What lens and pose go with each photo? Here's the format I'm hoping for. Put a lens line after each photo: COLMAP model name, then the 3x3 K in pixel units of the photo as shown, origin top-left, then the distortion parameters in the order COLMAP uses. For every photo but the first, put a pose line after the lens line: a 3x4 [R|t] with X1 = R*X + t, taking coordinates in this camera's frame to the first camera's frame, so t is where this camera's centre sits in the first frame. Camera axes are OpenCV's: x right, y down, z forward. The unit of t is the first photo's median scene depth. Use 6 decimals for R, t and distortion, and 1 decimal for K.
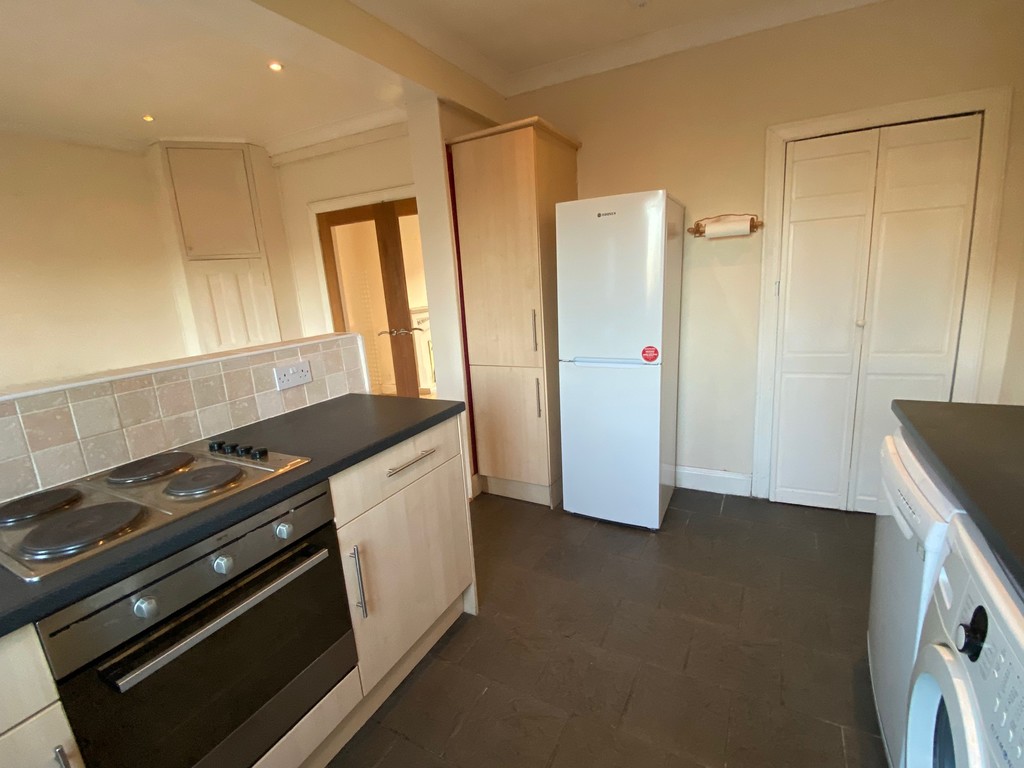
lens RADIAL K [[471.2, 0, 512.0], [0, 471.2, 384.0], [0, 0, 1]] dist [0.031512, -0.030576]
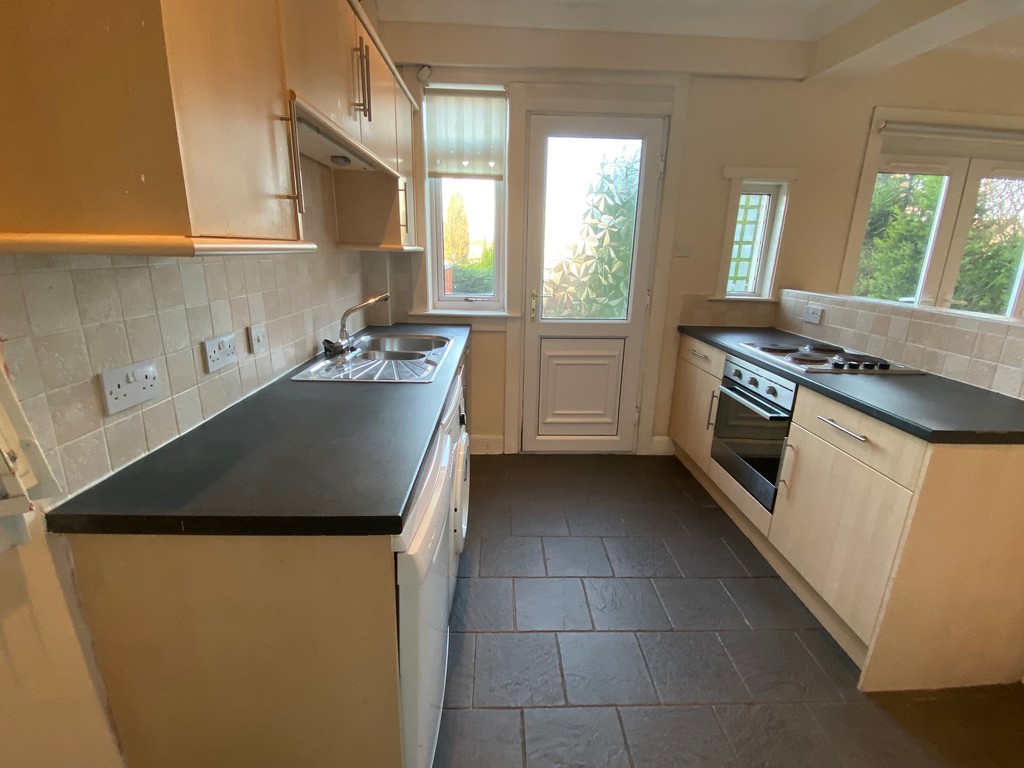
lens RADIAL K [[471.2, 0, 512.0], [0, 471.2, 384.0], [0, 0, 1]] dist [0.031512, -0.030576]
pose [[-0.864738, 0.179602, -0.469011, 0.854948], [-0.078728, 0.873848, 0.479783, -0.351185], [0.496014, 0.451811, -0.741510, 1.291404]]
